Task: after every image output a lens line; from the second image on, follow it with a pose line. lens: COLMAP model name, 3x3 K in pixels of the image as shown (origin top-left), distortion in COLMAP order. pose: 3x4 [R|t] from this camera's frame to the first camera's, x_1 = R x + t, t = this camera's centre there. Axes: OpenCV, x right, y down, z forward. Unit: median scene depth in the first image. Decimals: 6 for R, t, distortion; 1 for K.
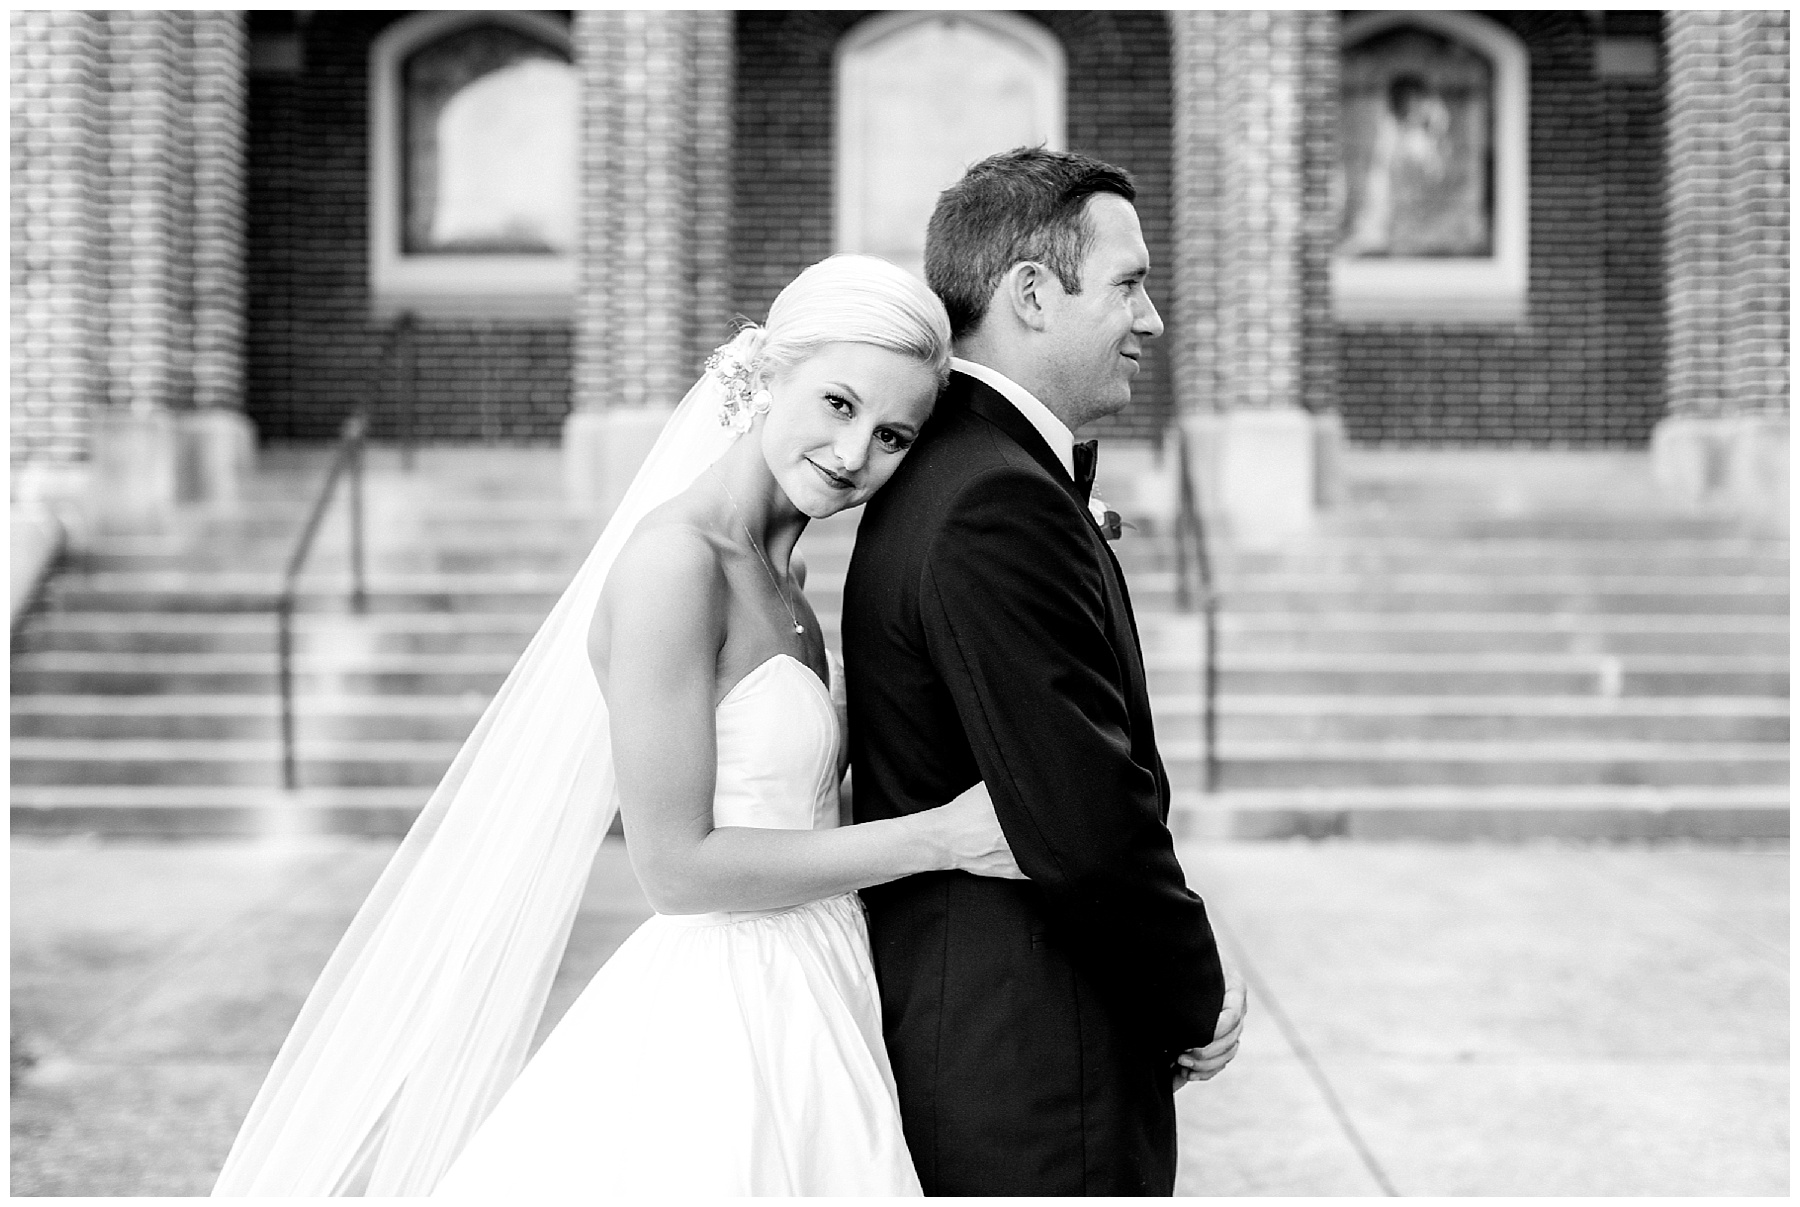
lens RADIAL K [[2780.8, 0, 900.0], [0, 2780.8, 603.5], [0, 0, 1]] dist [-0.014059, 0.144060]
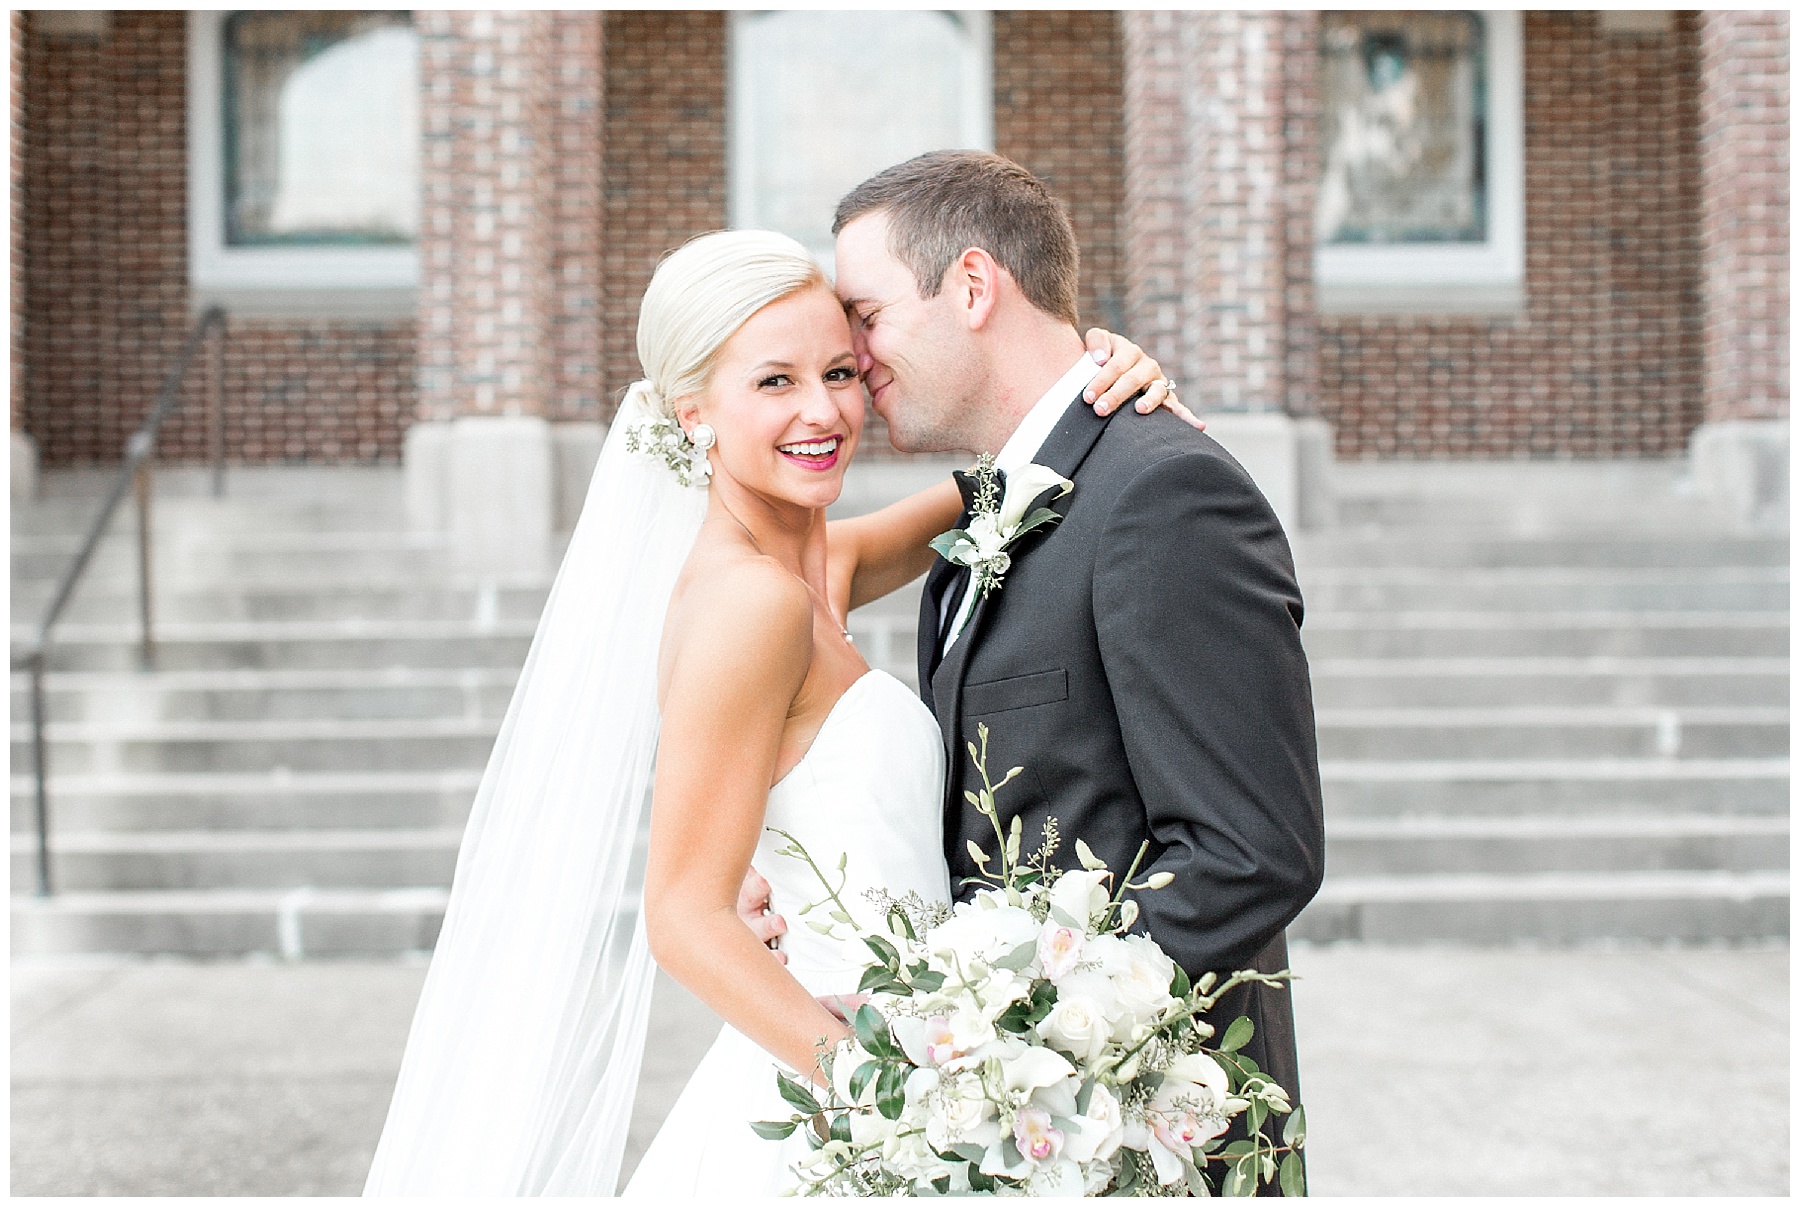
lens RADIAL K [[2780.8, 0, 900.0], [0, 2780.8, 603.5], [0, 0, 1]] dist [-0.014059, 0.144060]
pose [[0.999500, -0.009570, 0.030147, 0.002945], [0.009809, 0.999921, -0.007815, -0.006724], [-0.030070, 0.008107, 0.999515, 0.159089]]
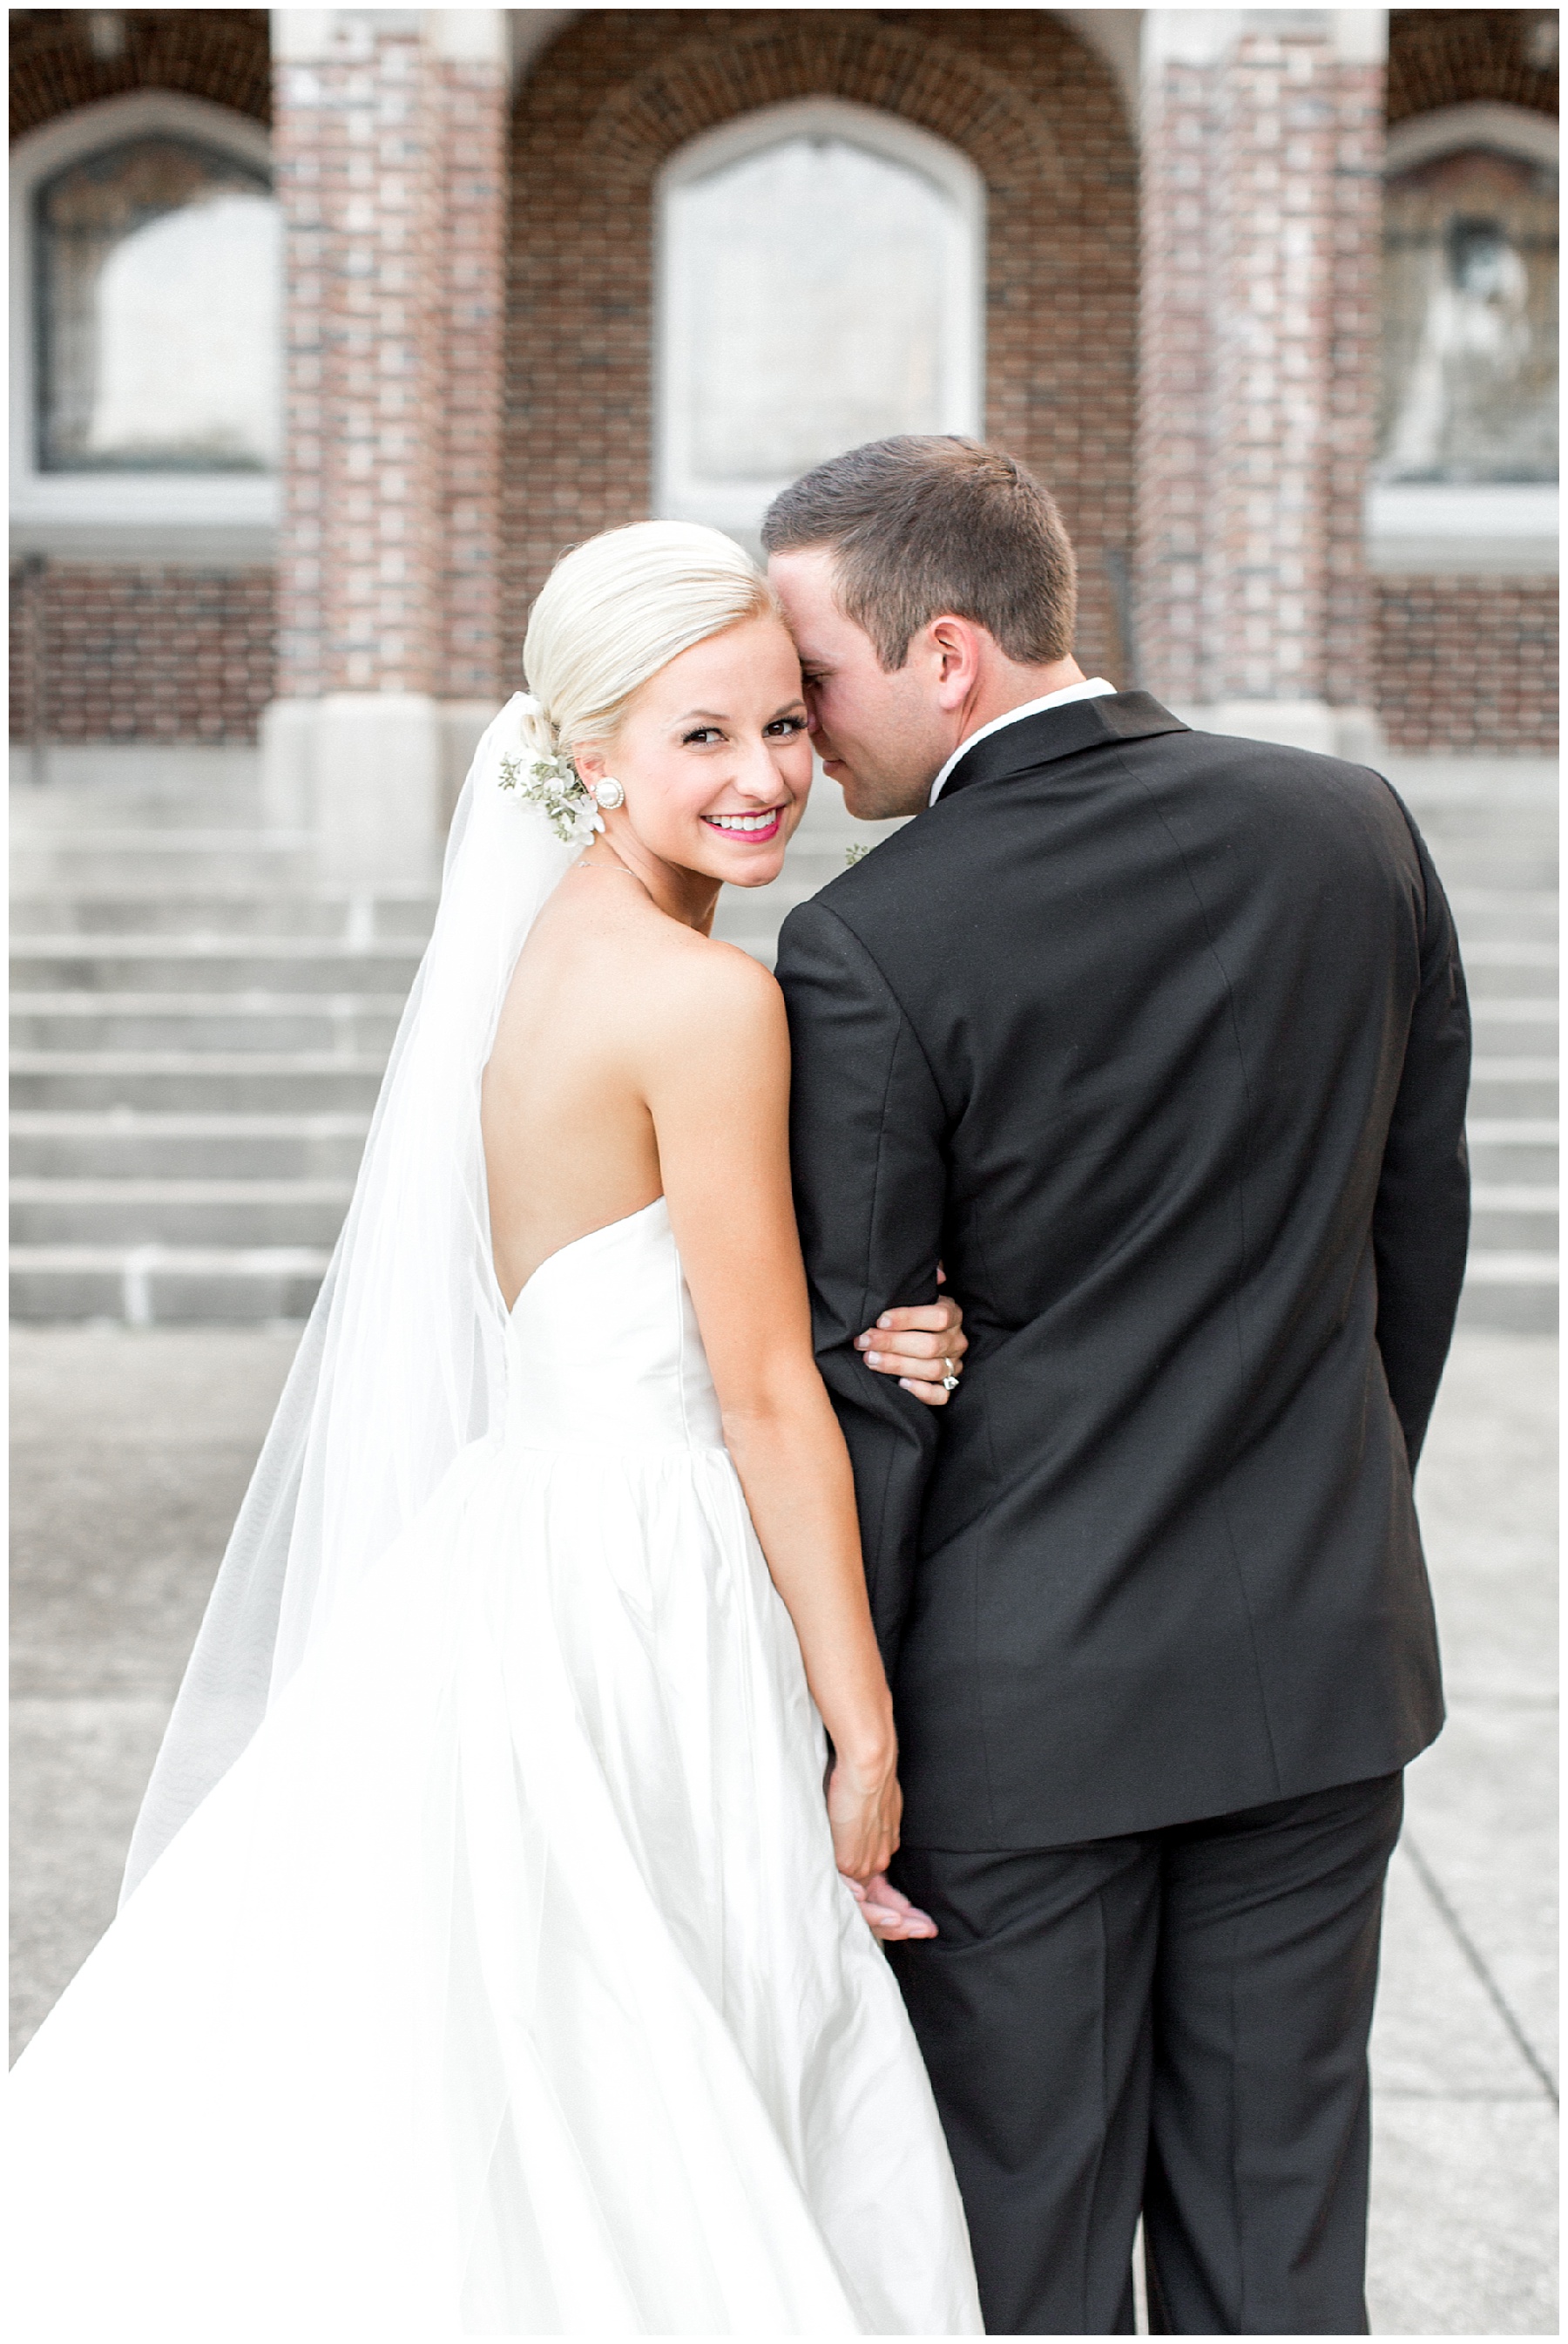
lens RADIAL K [[3710.8, 0, 784.0], [0, 3710.8, 1172.0], [0, 0, 1]] dist [-0.003731, -0.009892]
pose [[0.999978, 0.004485, 0.004836, 0.006302], [-0.004767, 0.998194, 0.059887, -0.006930], [-0.004558, -0.059909, 0.998193, 0.065049]]
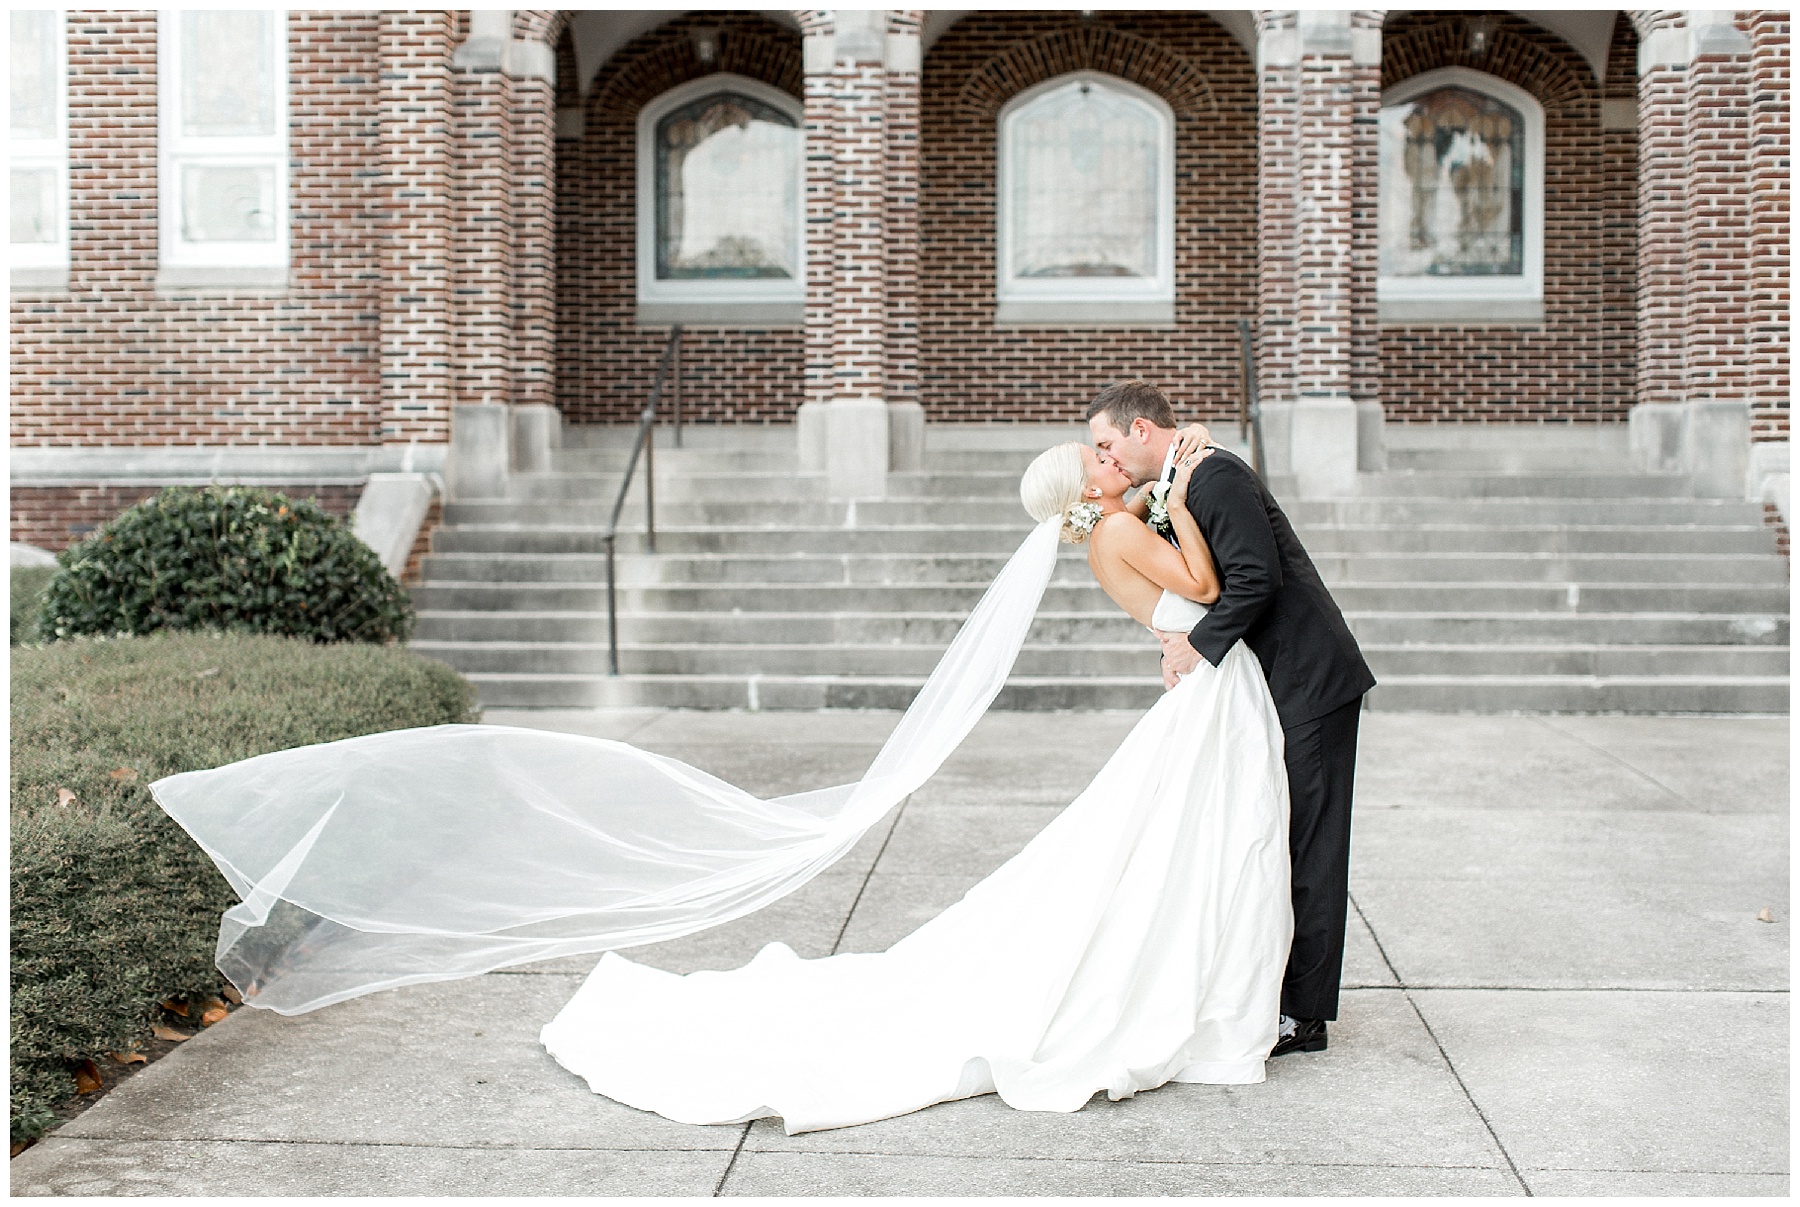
lens RADIAL K [[2780.8, 0, 900.0], [0, 2780.8, 603.5], [0, 0, 1]] dist [-0.014059, 0.144060]
pose [[0.998567, -0.000507, -0.053520, 0.000508], [0.001063, 0.999946, 0.010363, 0.014364], [0.053511, -0.010405, 0.998513, -0.328913]]
